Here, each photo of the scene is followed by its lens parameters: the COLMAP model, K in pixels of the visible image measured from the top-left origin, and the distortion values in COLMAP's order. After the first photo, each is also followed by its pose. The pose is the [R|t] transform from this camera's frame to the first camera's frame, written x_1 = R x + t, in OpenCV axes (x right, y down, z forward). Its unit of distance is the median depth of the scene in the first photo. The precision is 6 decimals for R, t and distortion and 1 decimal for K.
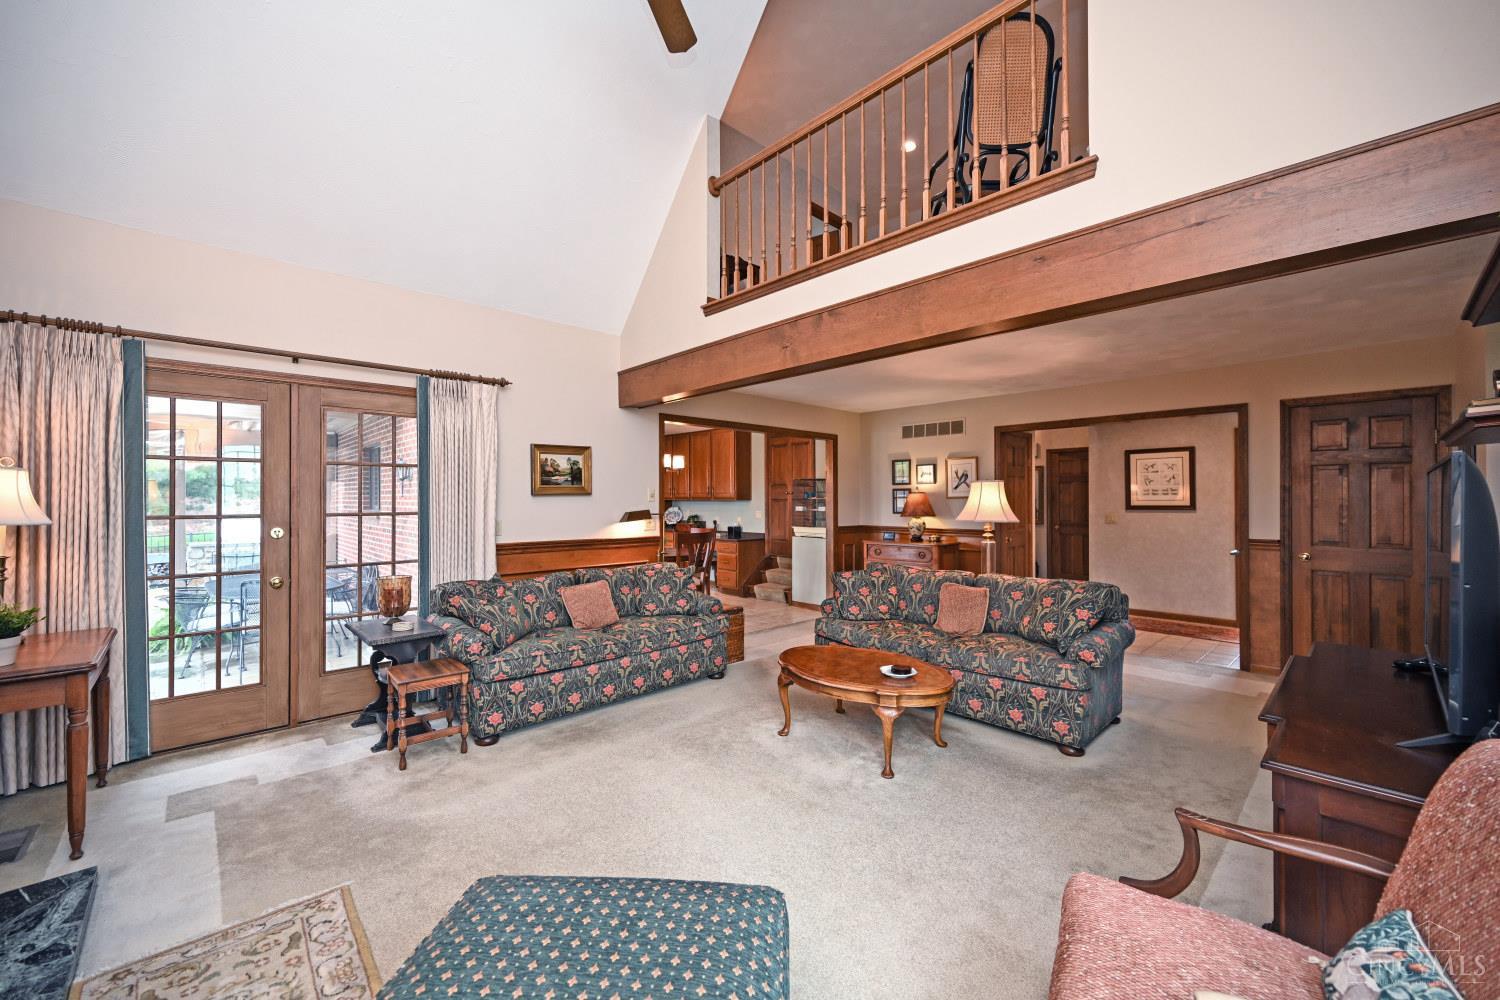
lens RADIAL K [[594.3, 0, 753.3], [0, 594.3, 503.0], [0, 0, 1]] dist [0.001060, 0.000807]
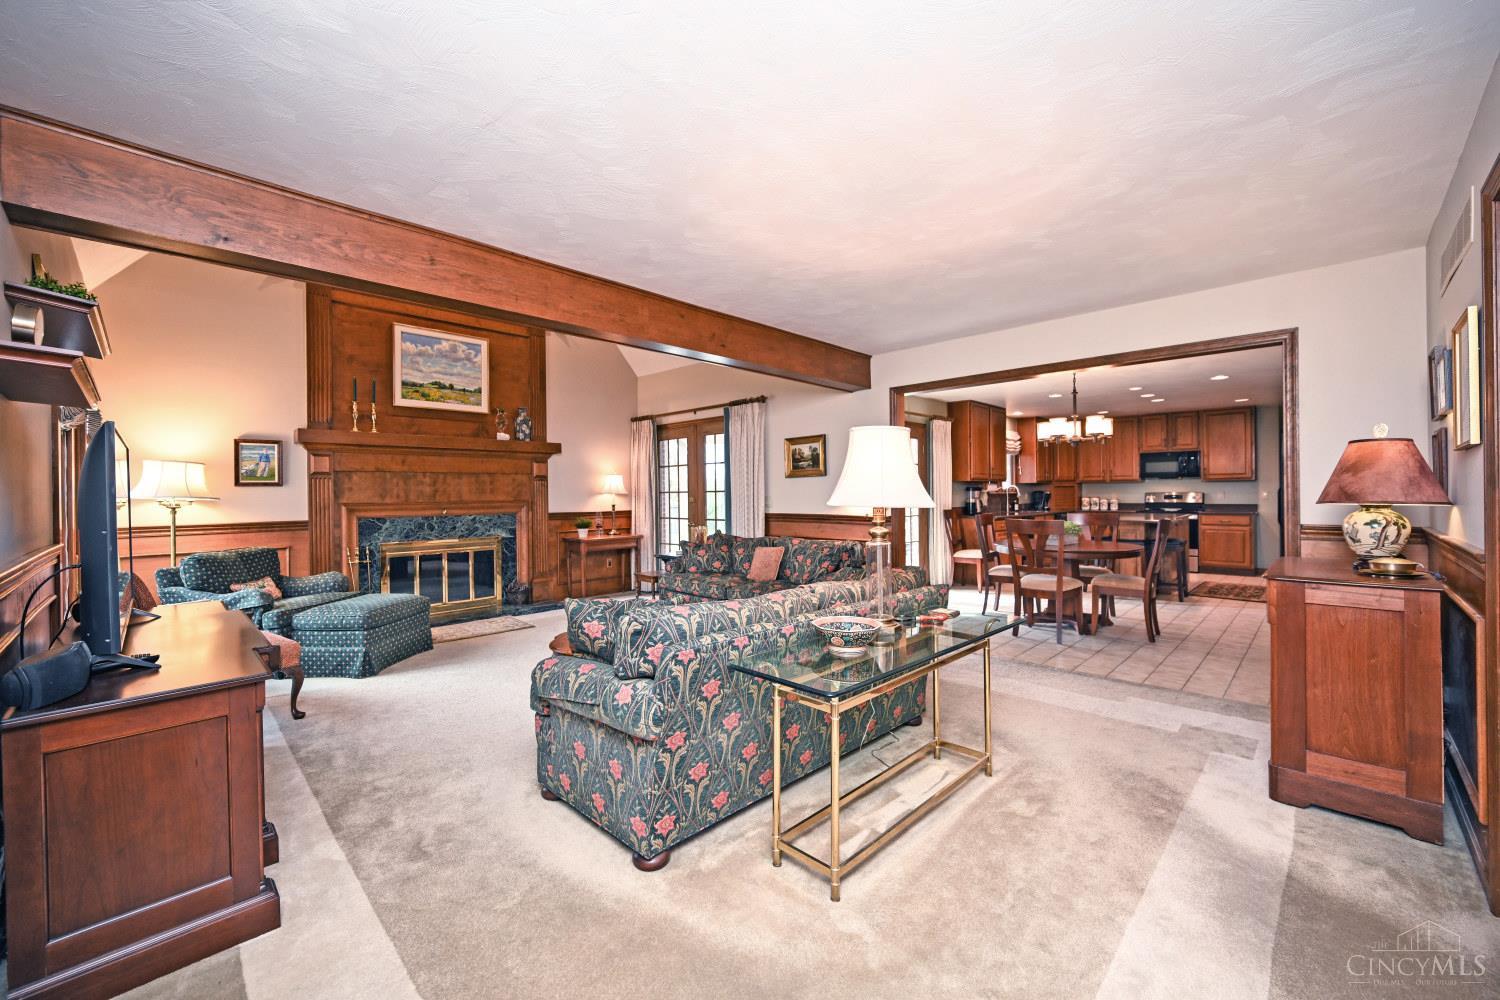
lens RADIAL K [[594.3, 0, 753.4], [0, 594.3, 493.9], [0, 0, 1]] dist [0.001060, 0.000807]
pose [[0.049211, 0.001913, -0.998787, 0.974925], [0.004592, 0.999987, 0.002142, 0.020076], [0.998778, -0.004692, 0.049201, 0.900253]]
